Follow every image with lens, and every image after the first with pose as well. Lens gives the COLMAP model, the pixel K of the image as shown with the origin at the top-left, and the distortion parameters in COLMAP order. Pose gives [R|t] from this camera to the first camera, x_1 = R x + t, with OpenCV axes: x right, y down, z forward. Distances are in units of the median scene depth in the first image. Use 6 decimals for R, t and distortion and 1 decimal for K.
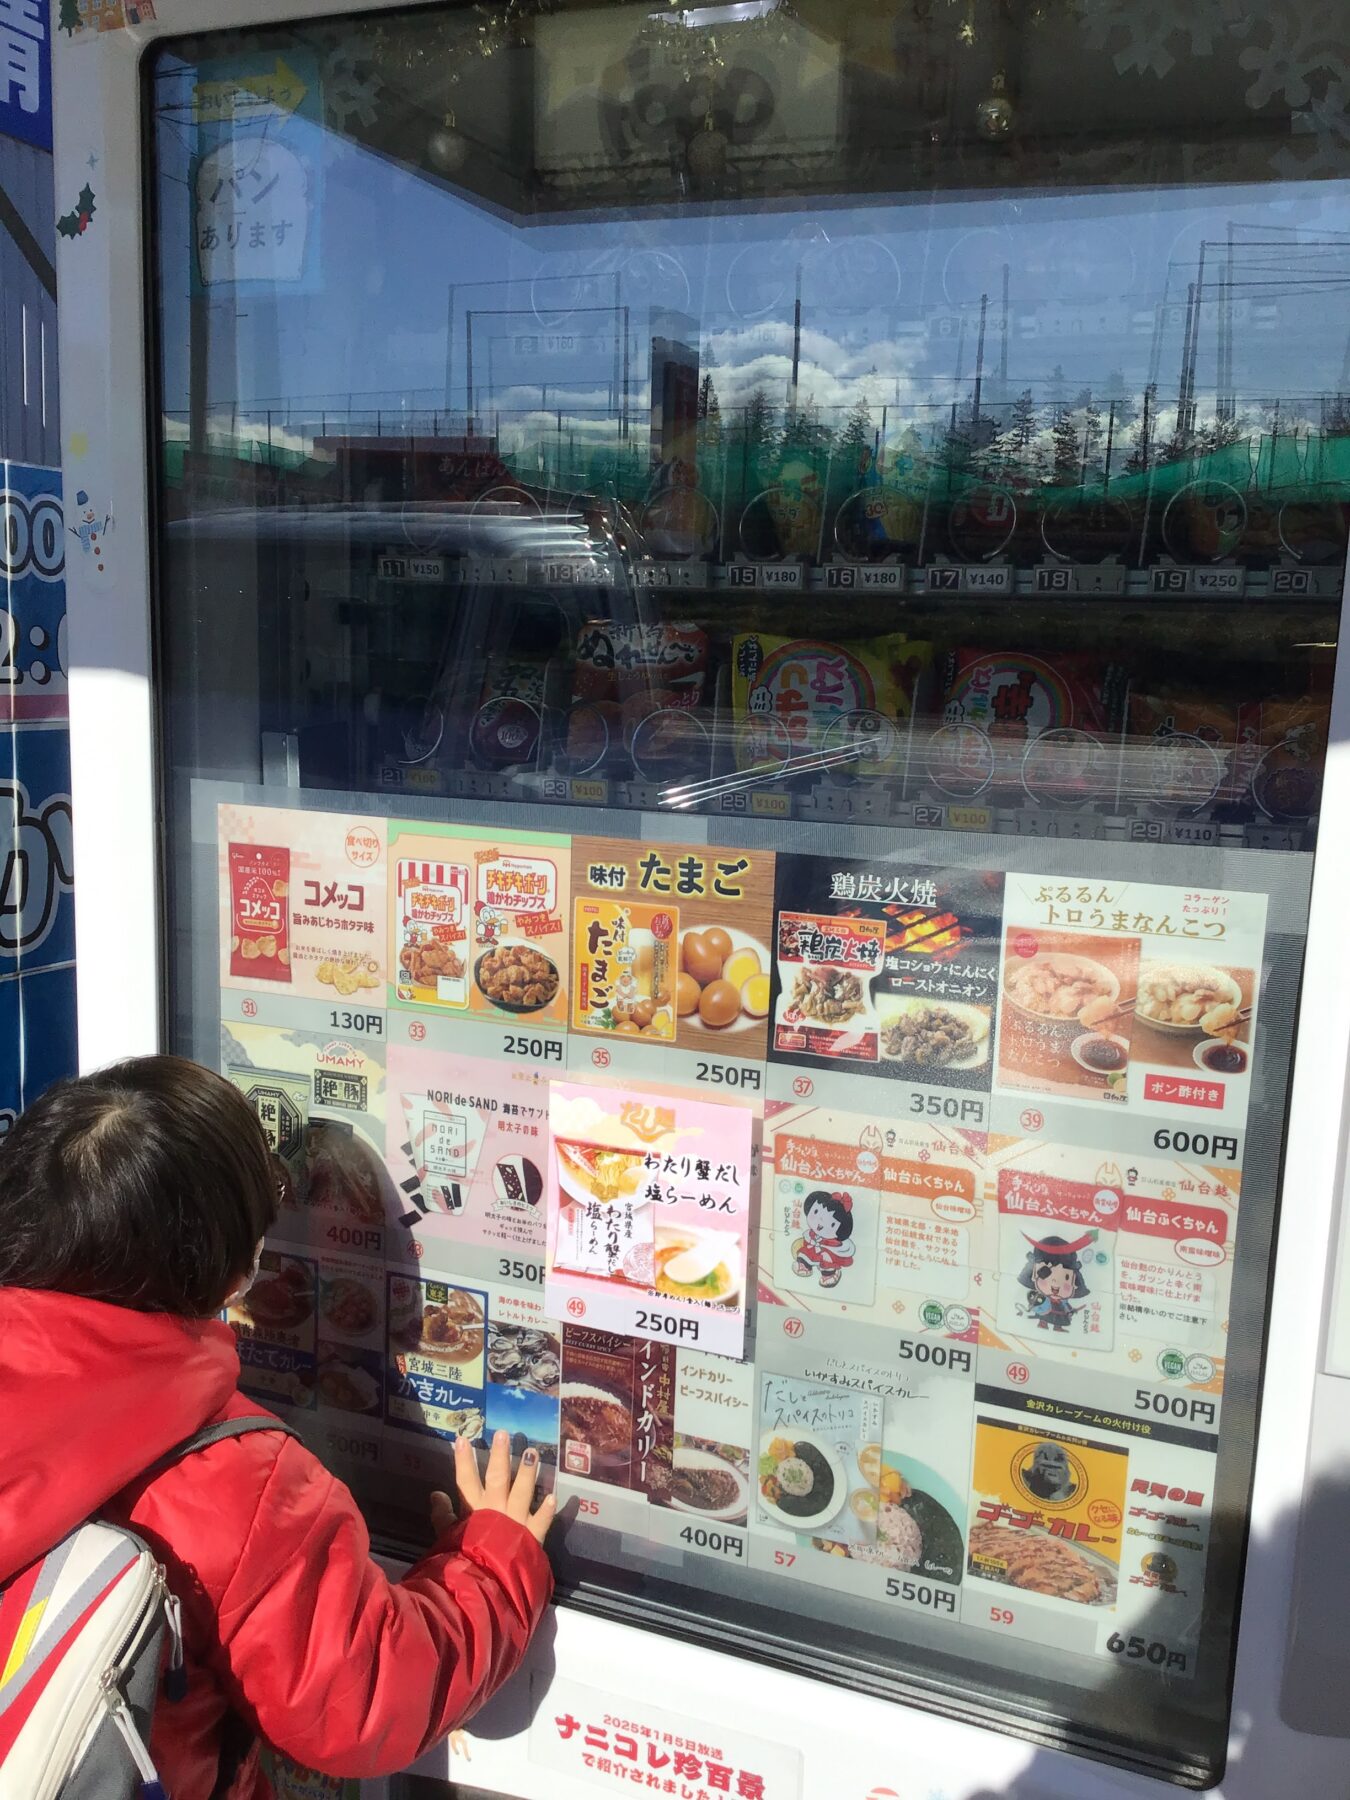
lens RADIAL K [[1646.5, 0, 674.7], [0, 1646.5, 898.4], [0, 0, 1]] dist [0.020983, 0.000000]
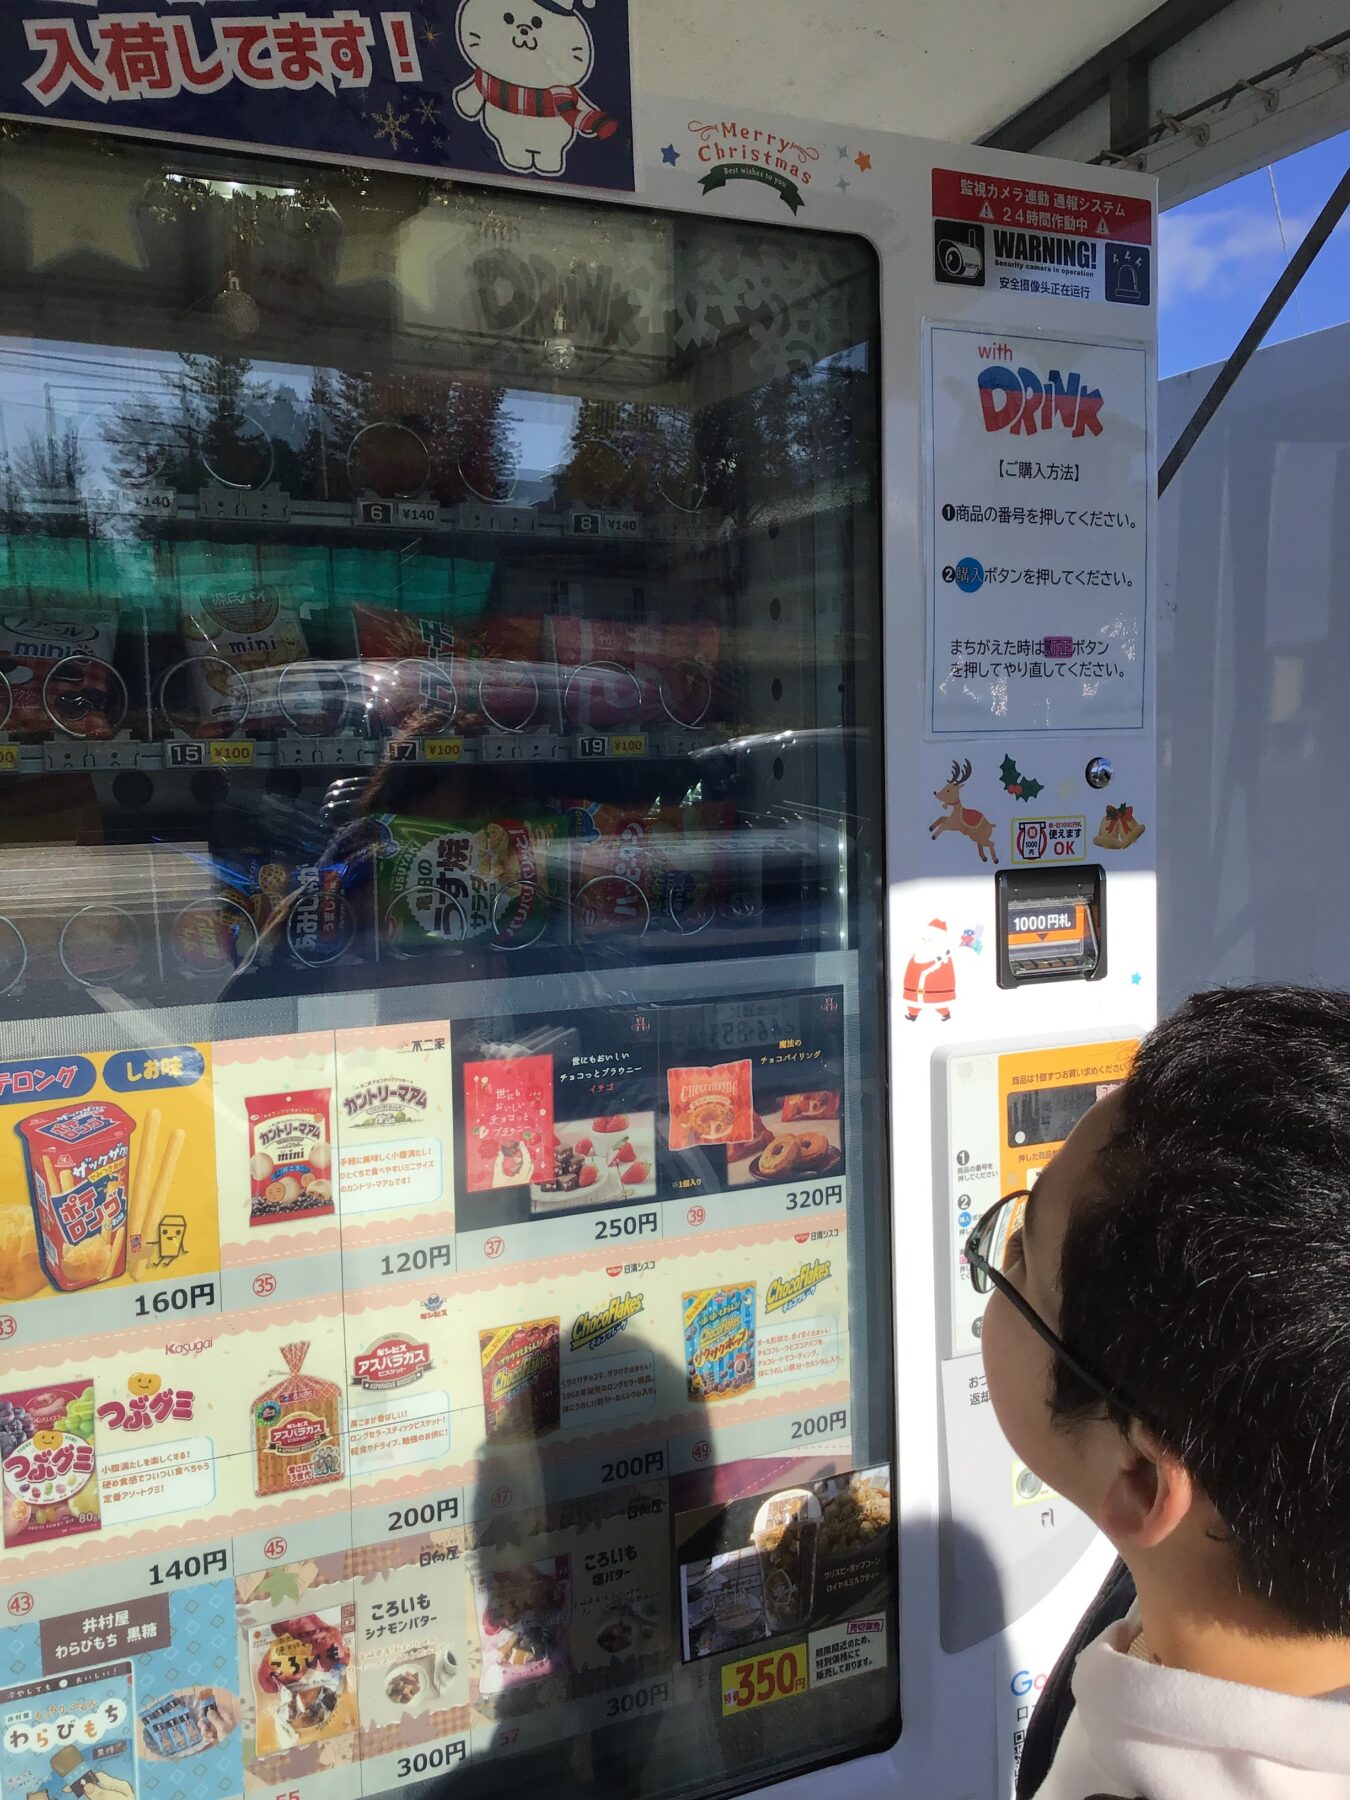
lens RADIAL K [[1646.5, 0, 675.0], [0, 1646.5, 899.6], [0, 0, 1]] dist [0.020983, 0.000000]
pose [[0.650876, -0.106370, 0.751696, -0.623665], [0.176918, 0.984127, -0.013929, -0.065120], [-0.738282, 0.142055, 0.659363, 0.243588]]
